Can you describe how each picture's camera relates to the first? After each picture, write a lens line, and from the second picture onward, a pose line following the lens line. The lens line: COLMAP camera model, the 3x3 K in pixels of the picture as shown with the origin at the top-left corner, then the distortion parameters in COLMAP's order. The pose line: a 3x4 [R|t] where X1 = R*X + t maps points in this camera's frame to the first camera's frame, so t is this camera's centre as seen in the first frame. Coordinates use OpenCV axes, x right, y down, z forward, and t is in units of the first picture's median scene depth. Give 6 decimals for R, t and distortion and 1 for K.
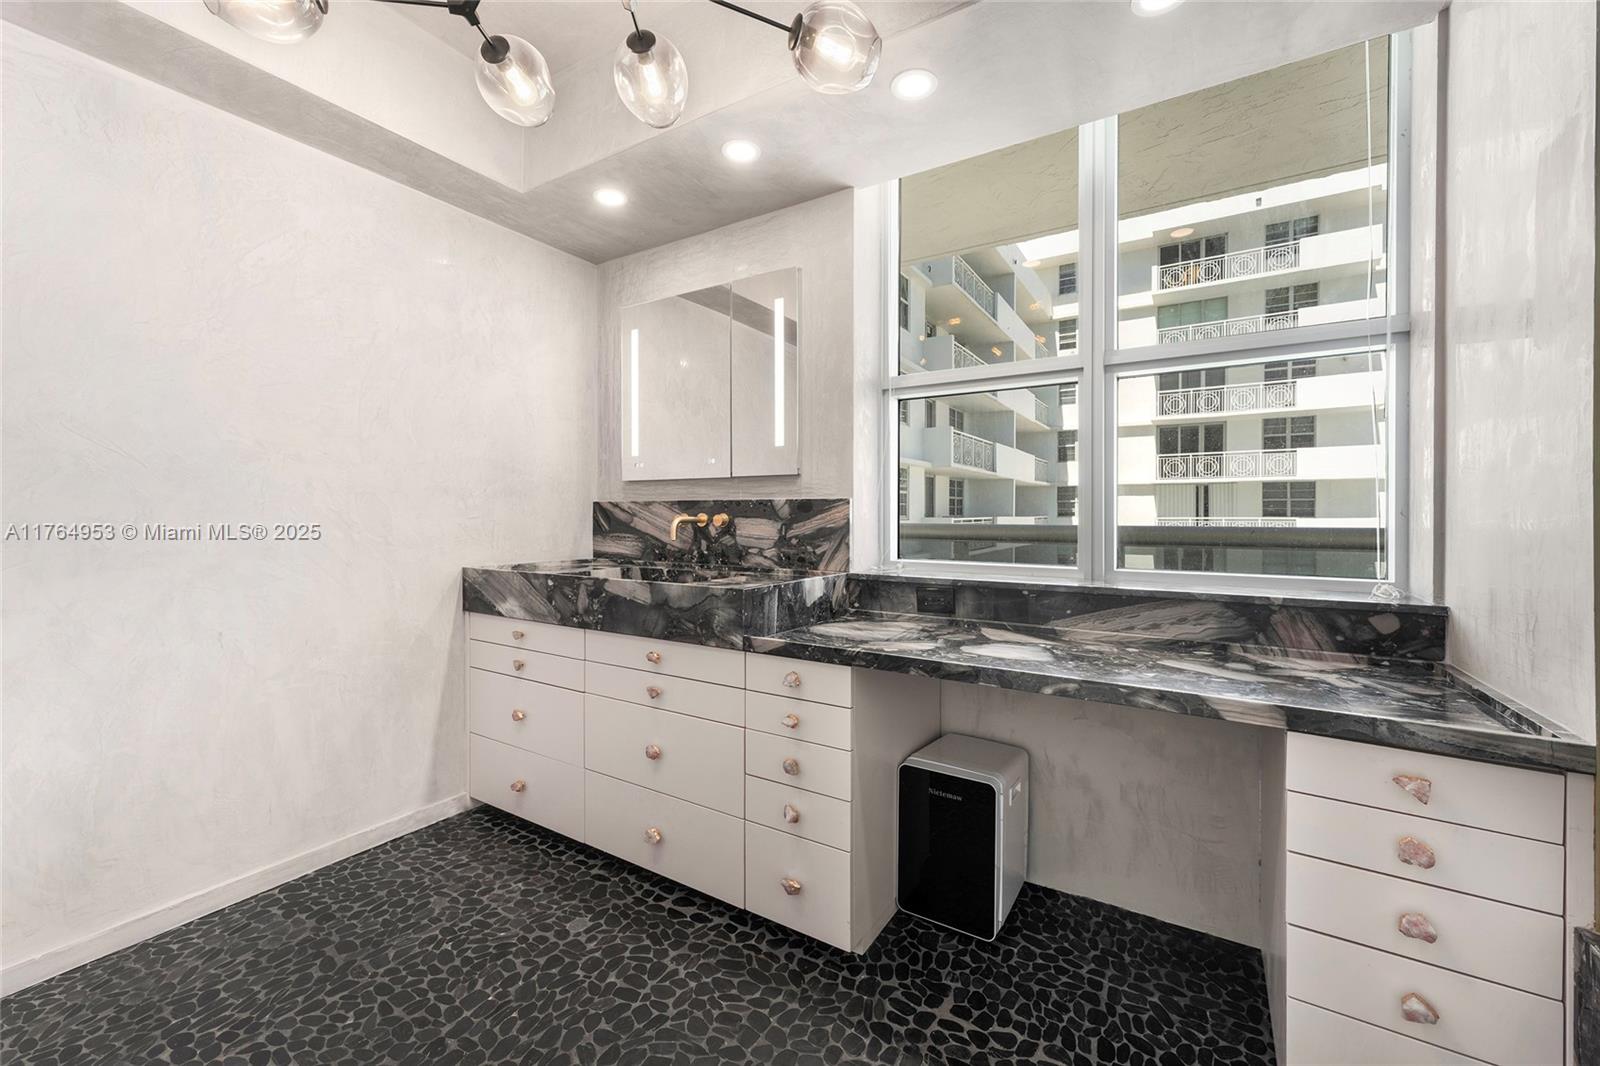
lens RADIAL K [[635.5, 0, 798.6], [0, 635.5, 519.8], [0, 0, 1]] dist [0.001742, 0.000141]
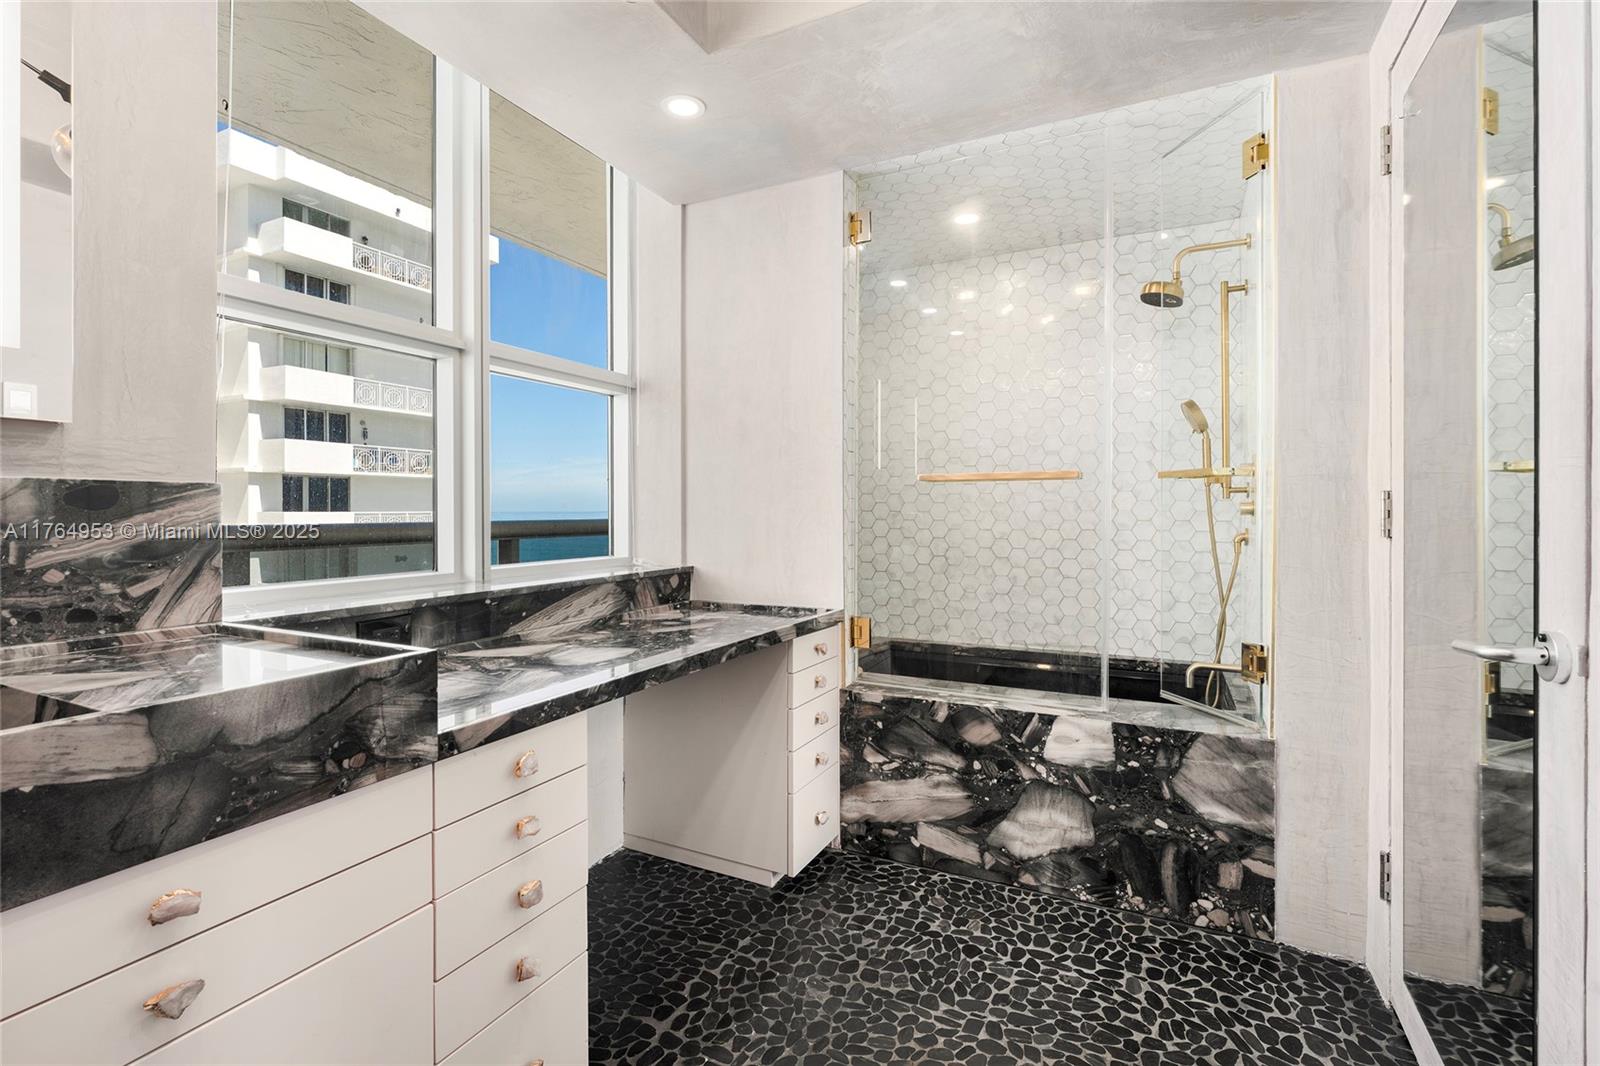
lens RADIAL K [[725.4, 0, 799.0], [0, 725.4, 508.9], [0, 0, 1]] dist [0.000328, 0.000031]
pose [[-0.093106, -0.001786, 0.995655, -0.683224], [0.007014, 0.999972, 0.002449, -0.011981], [-0.995631, 0.007211, -0.093091, 0.680719]]
